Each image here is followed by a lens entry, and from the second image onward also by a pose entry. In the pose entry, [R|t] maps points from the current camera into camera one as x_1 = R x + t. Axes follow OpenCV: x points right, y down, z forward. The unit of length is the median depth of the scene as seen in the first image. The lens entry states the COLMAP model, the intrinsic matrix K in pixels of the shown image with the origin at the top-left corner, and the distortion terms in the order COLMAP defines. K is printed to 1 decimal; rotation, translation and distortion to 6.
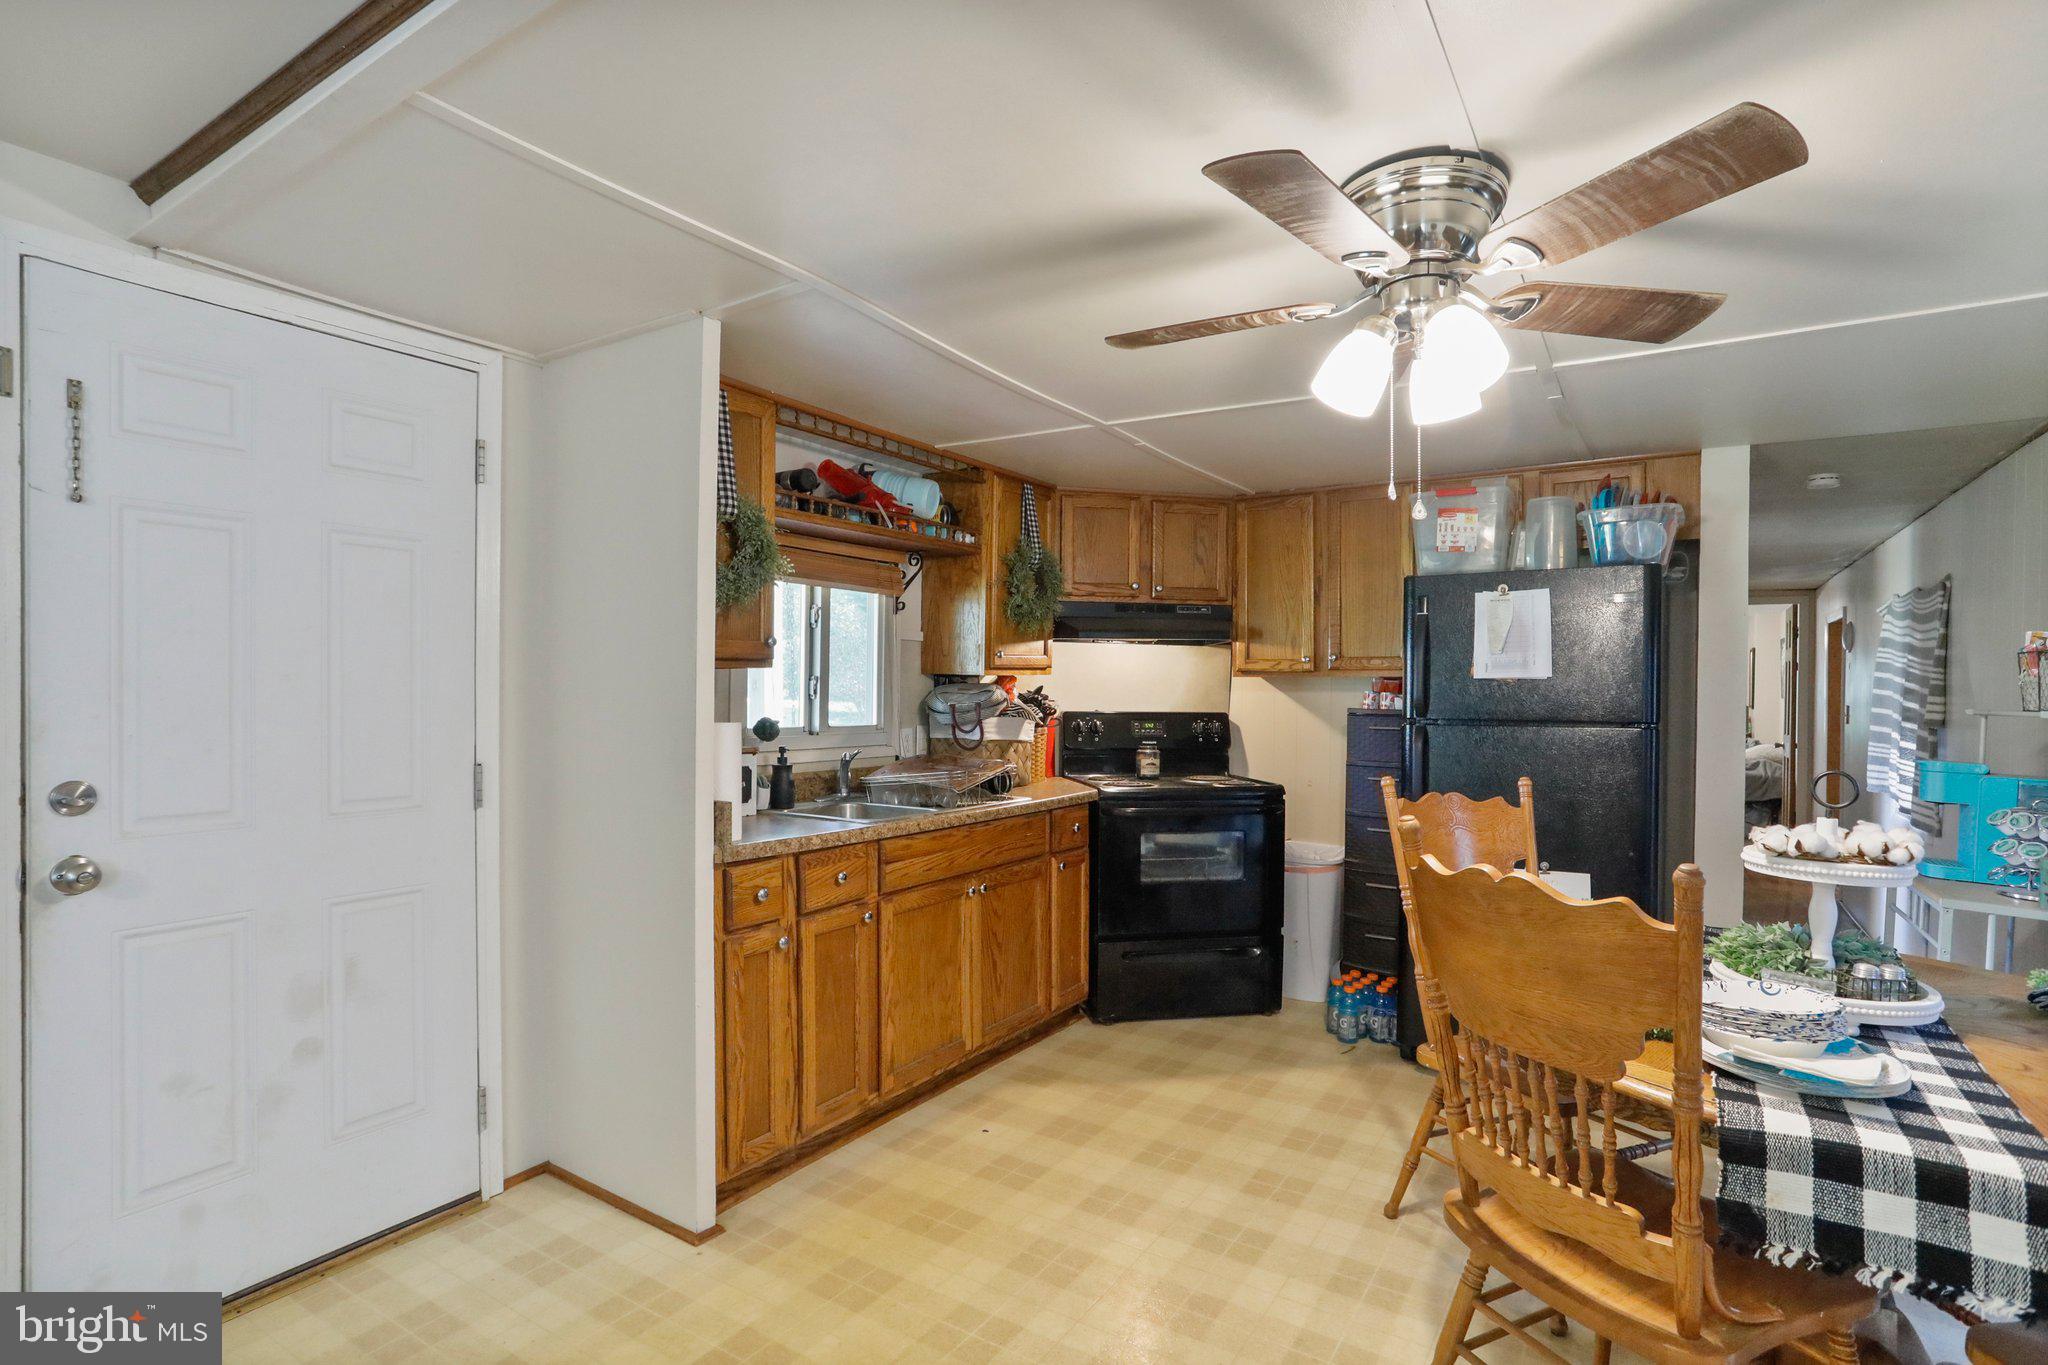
lens RADIAL K [[994.0, 0, 1024.9], [0, 994.0, 686.7], [0, 0, 1]] dist [0.000129, 0.000622]
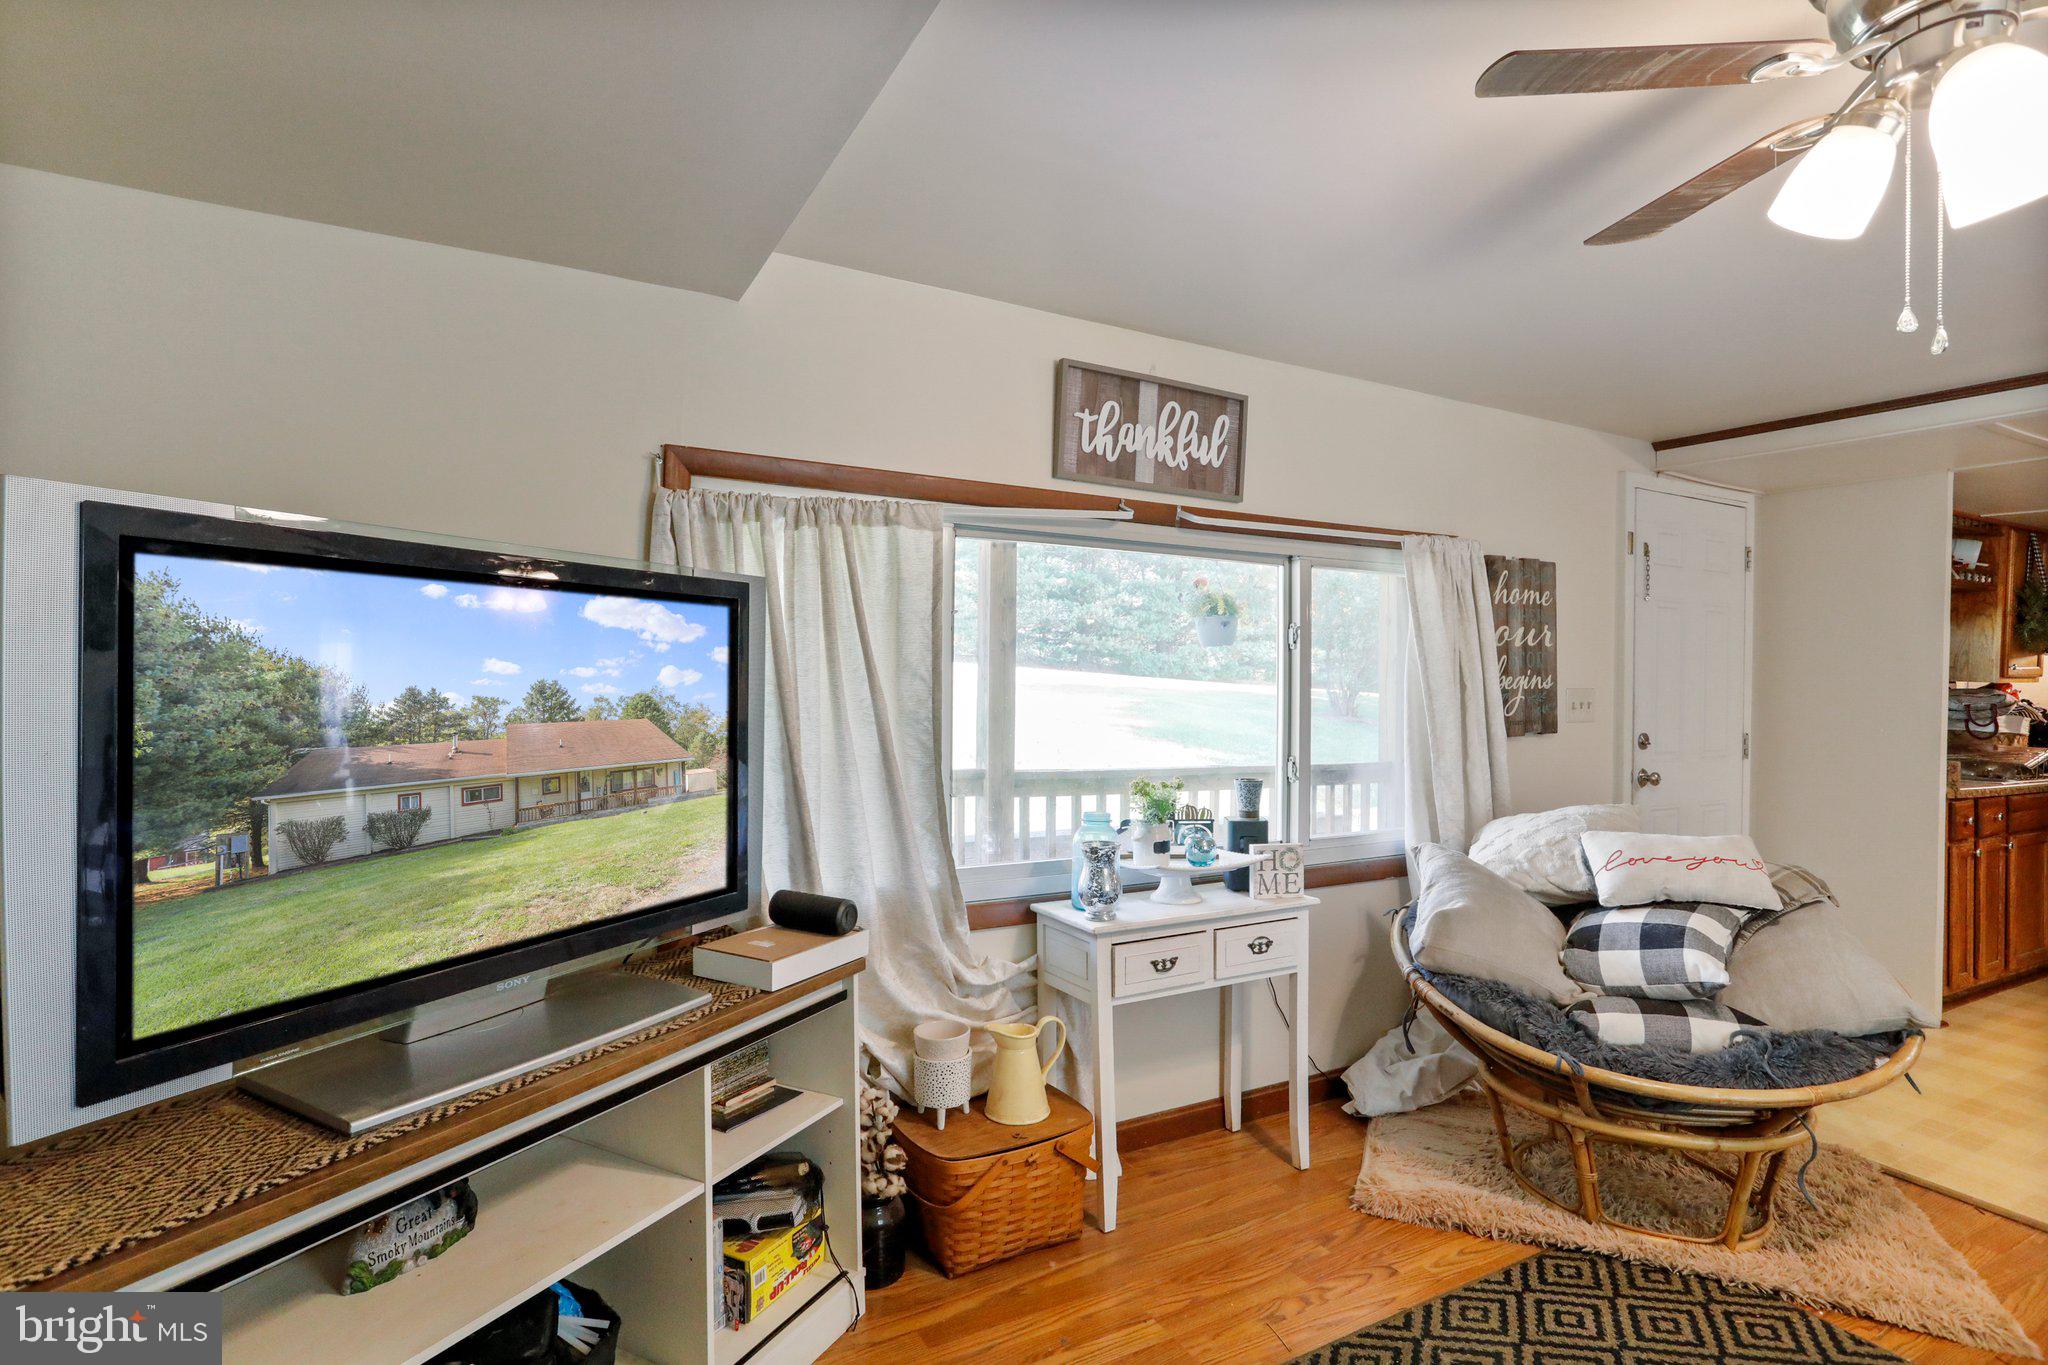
lens RADIAL K [[994.0, 0, 1028.5], [0, 994.0, 669.3], [0, 0, 1]] dist [0.000129, 0.000622]
pose [[0.891804, -0.000296, -0.452422, -0.586868], [-0.008146, 0.999827, -0.016711, 0.003096], [0.452349, 0.018589, 0.891647, -0.738103]]
